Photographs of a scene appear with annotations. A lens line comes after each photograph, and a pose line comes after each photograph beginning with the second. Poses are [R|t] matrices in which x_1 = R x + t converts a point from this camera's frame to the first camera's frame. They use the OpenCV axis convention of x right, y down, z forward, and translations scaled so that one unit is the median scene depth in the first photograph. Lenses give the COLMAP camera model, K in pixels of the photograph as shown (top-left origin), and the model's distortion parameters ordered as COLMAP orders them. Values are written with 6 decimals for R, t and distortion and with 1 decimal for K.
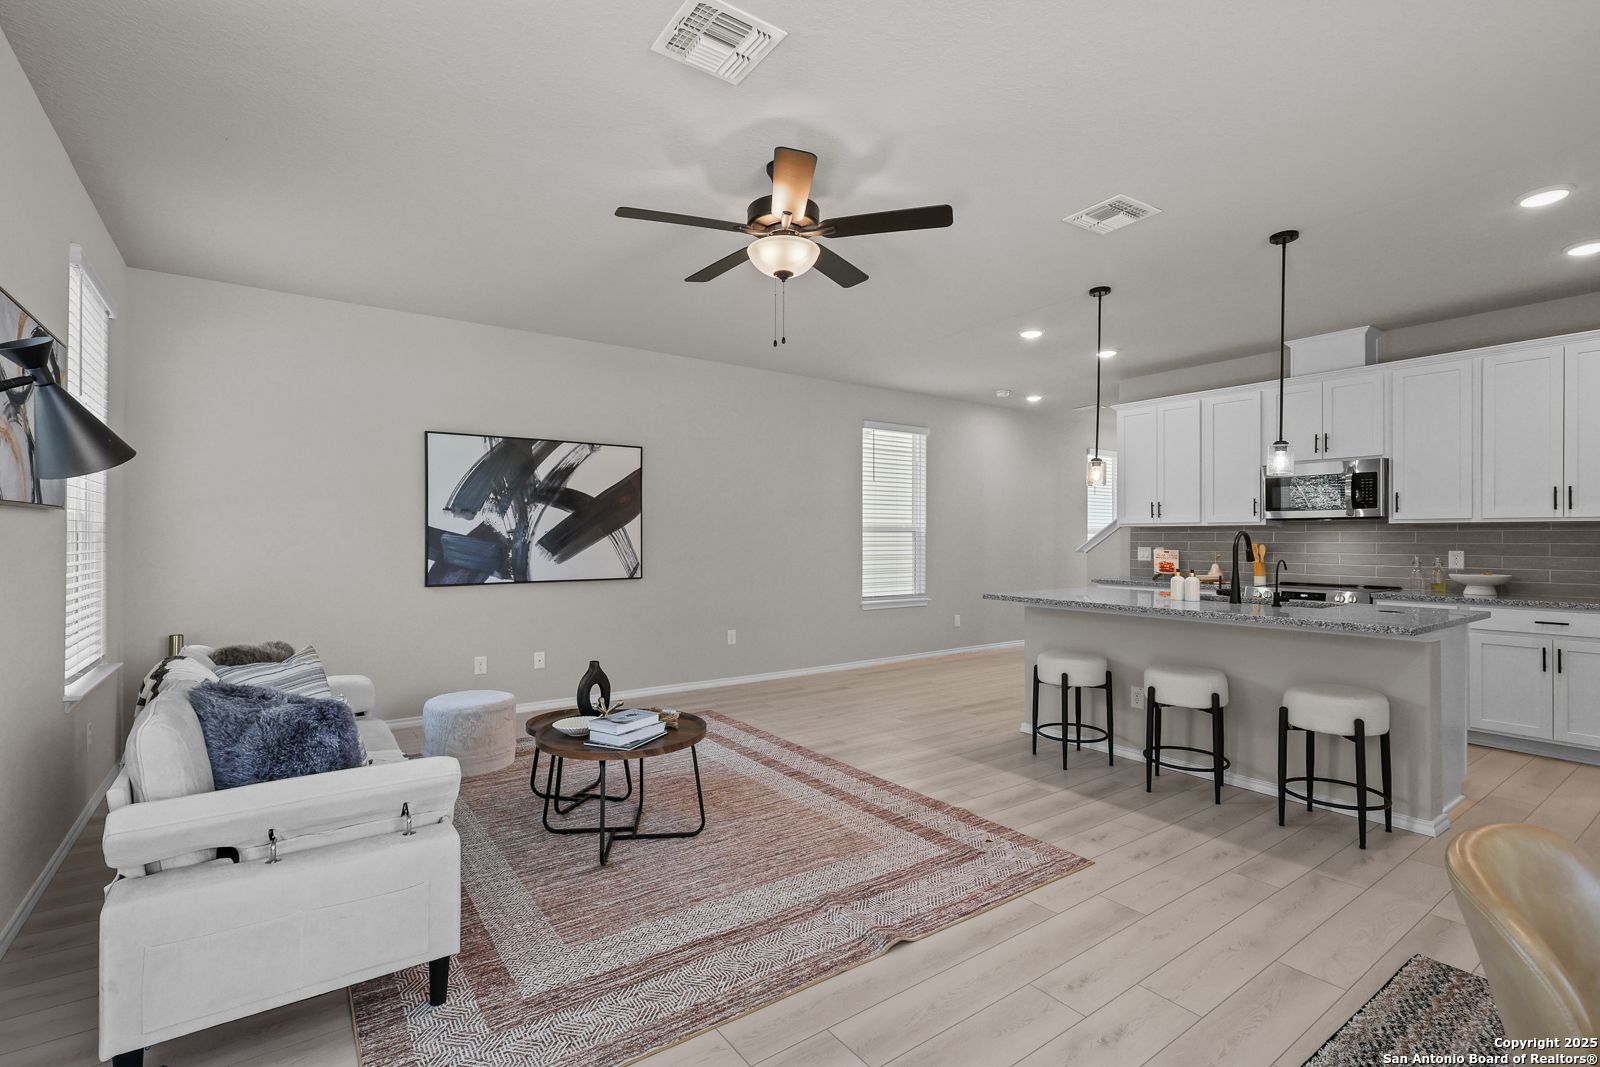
lens RADIAL K [[737.8, 0, 788.8], [0, 737.8, 533.5], [0, 0, 1]] dist [-0.001154, 0.000308]
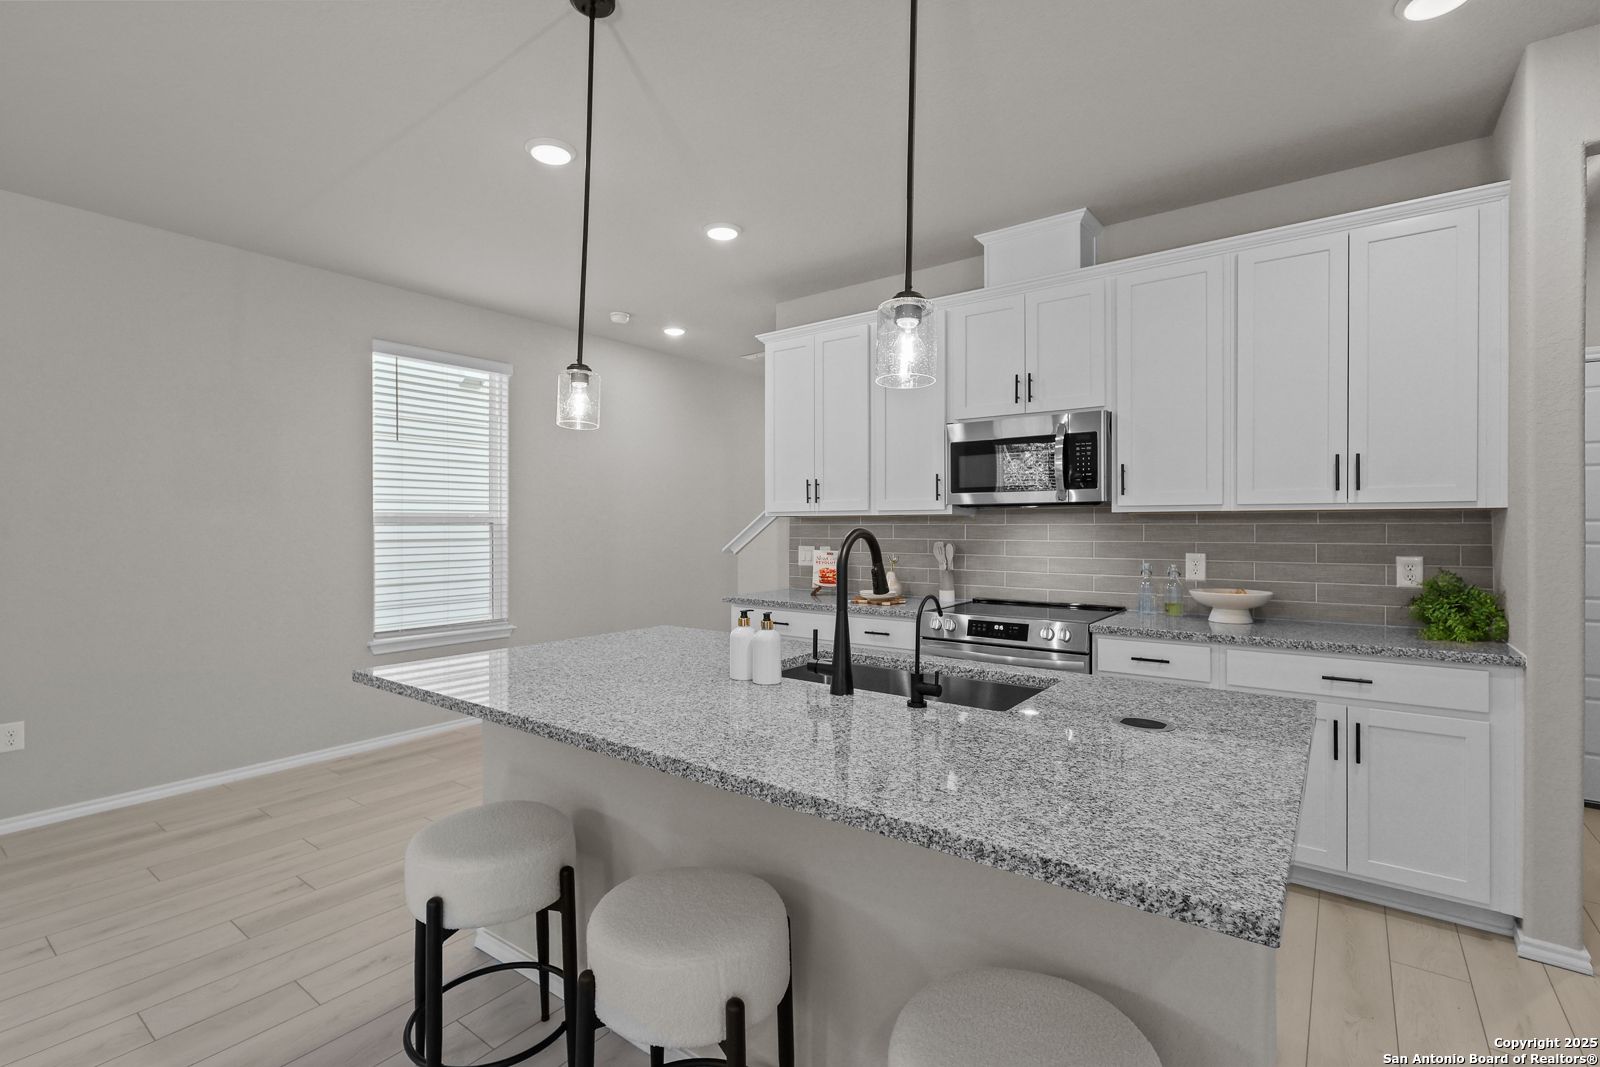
lens RADIAL K [[737.8, 0, 788.8], [0, 737.8, 533.5], [0, 0, 1]] dist [-0.001154, 0.000308]
pose [[0.955334, -0.006369, 0.295458, 0.341053], [0.001701, 0.999870, 0.016052, -0.005641], [-0.295522, -0.014832, 0.955221, 0.451109]]
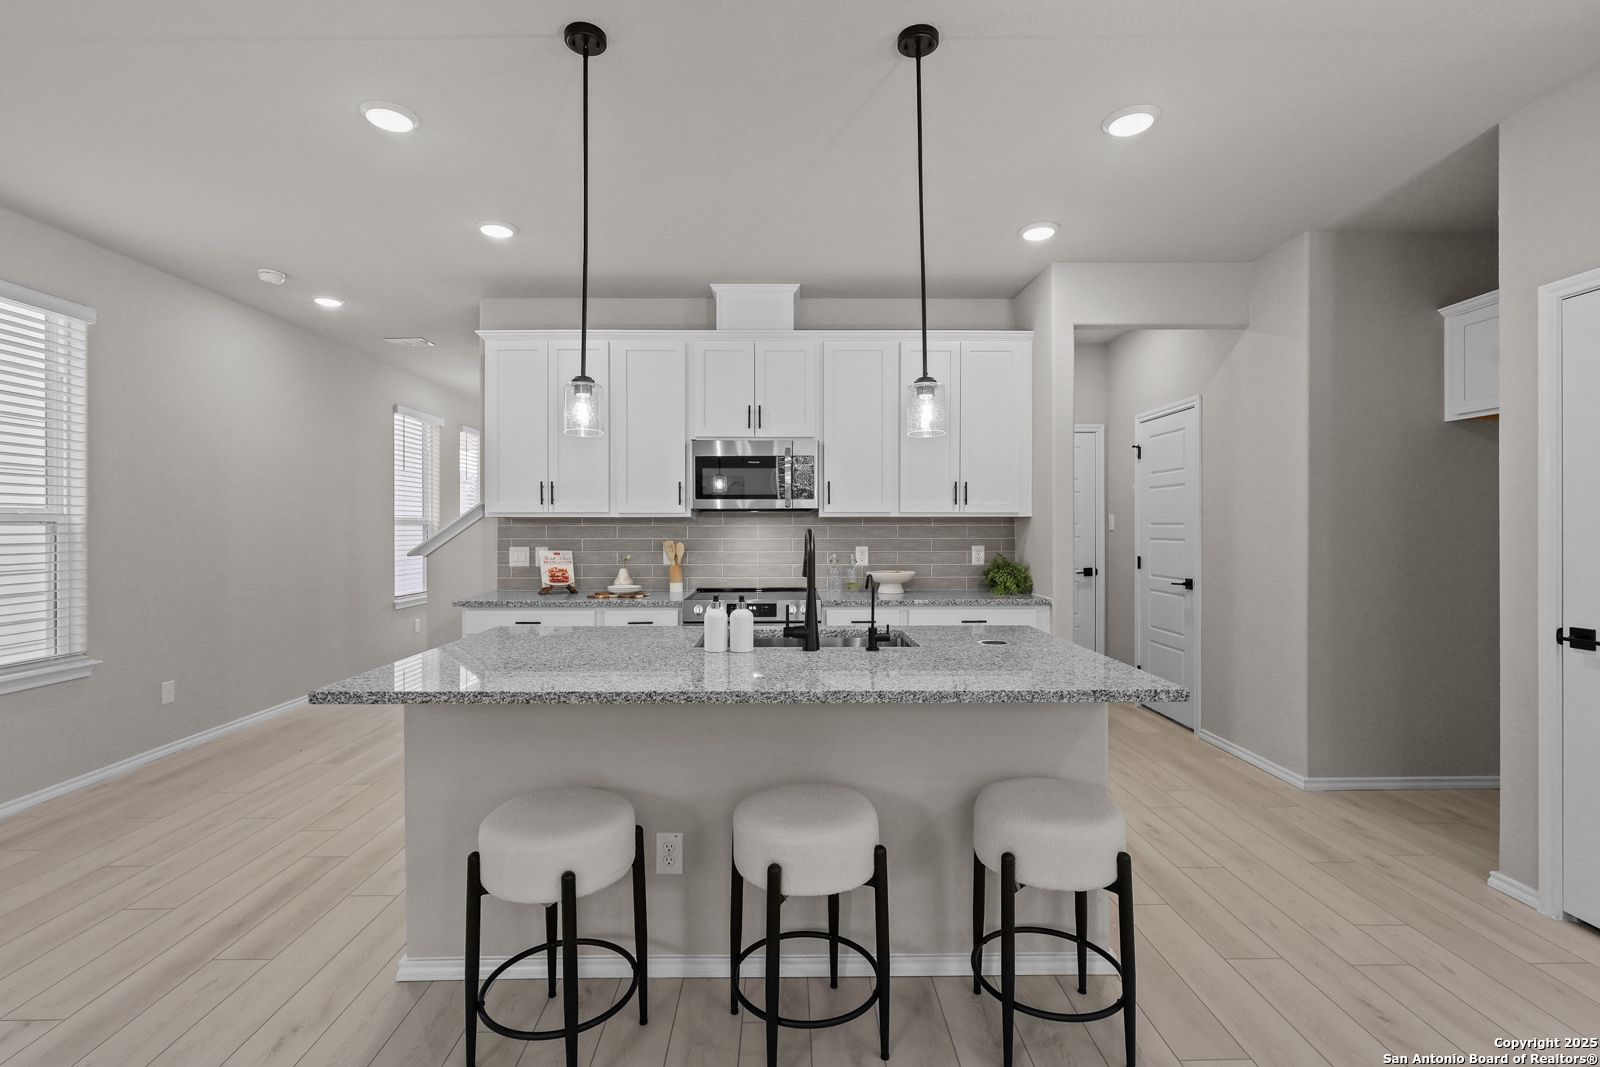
lens RADIAL K [[731.5, 0, 793.8], [0, 731.5, 531.6], [0, 0, 1]] dist [-0.001162, -0.000196]
pose [[0.570731, -0.007673, 0.821101, 0.085471], [-0.002904, 0.999931, 0.011363, -0.005692], [-0.821132, -0.008870, 0.570670, 0.515843]]
